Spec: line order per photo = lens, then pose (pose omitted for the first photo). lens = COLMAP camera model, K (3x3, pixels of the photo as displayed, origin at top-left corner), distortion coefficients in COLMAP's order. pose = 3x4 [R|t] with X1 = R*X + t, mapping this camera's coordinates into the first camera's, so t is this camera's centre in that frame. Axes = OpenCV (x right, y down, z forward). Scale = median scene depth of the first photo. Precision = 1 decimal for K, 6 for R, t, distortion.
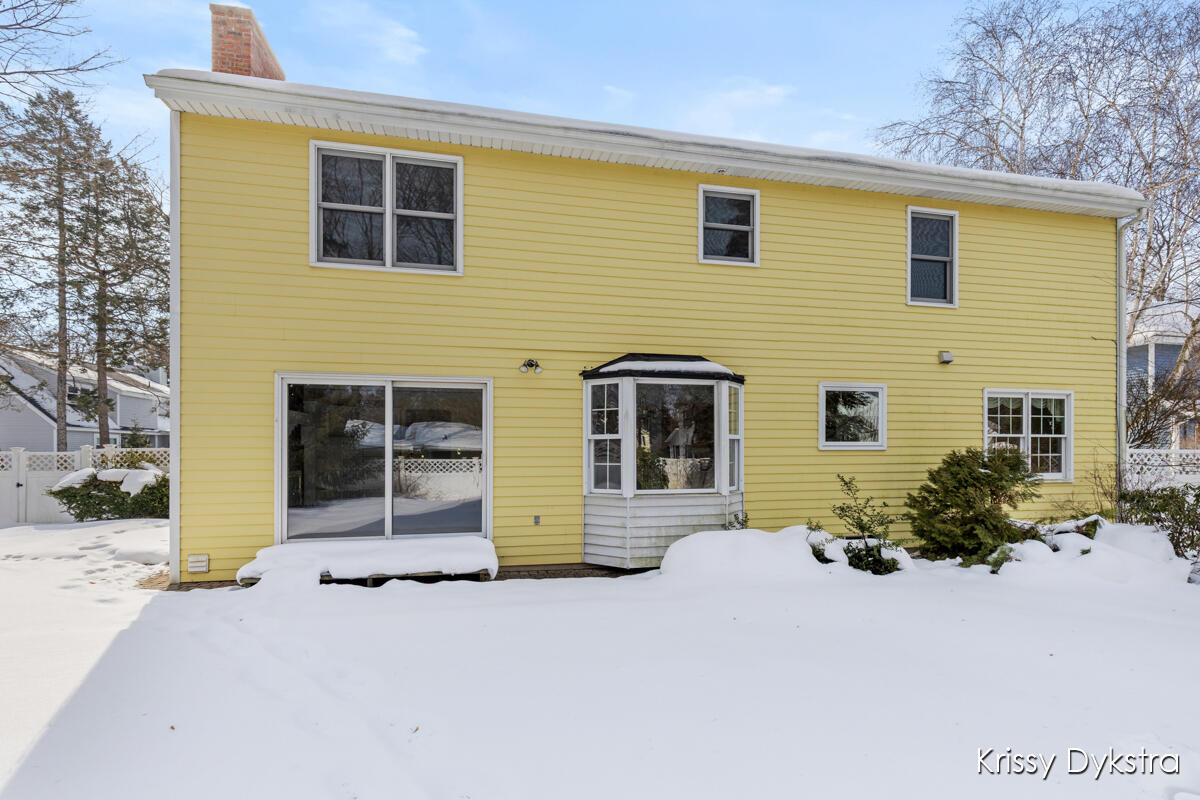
lens RADIAL K [[397.1, 0, 598.9], [0, 397.1, 449.5], [0, 0, 1]] dist [0.000724, 0.000056]
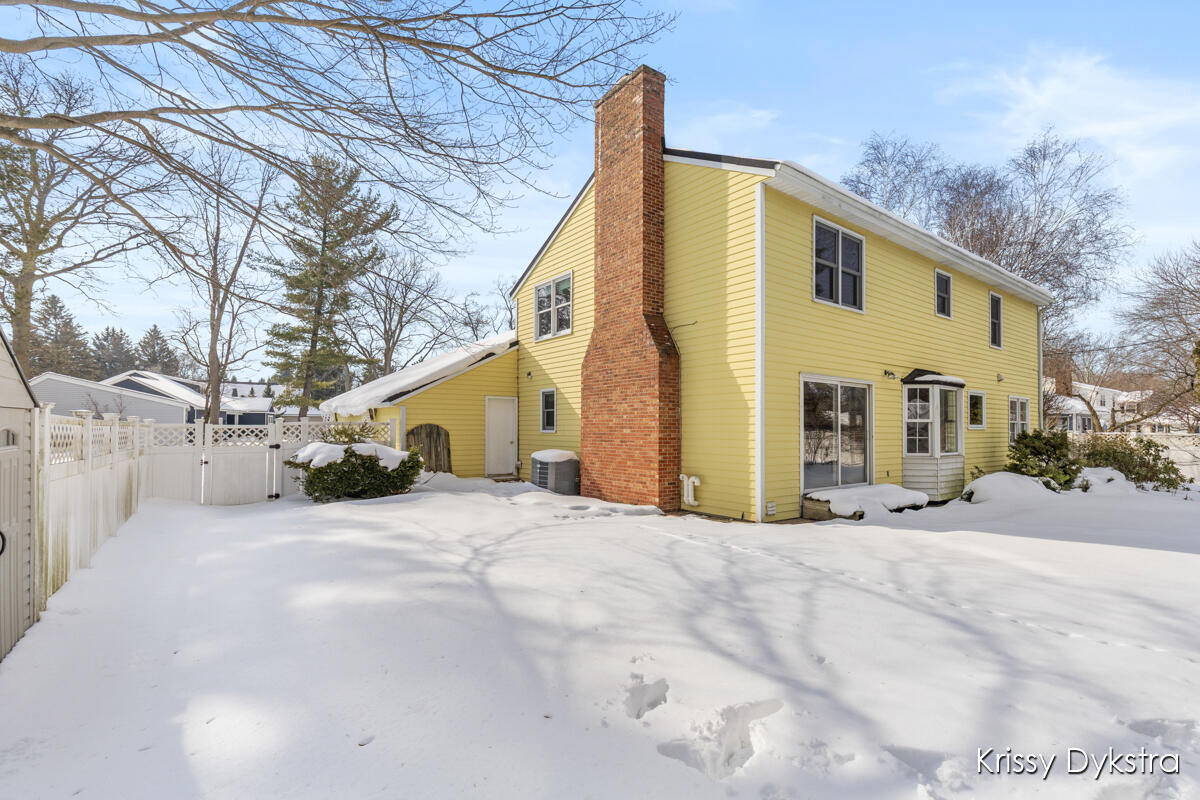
lens RADIAL K [[543.3, 0, 602.1], [0, 543.3, 403.9], [0, 0, 1]] dist [0.012272, -0.000340]
pose [[0.881258, 0.030371, 0.471659, -2.156411], [-0.012032, 0.999051, -0.041849, 0.007077], [-0.472482, 0.031205, 0.880788, -0.346221]]
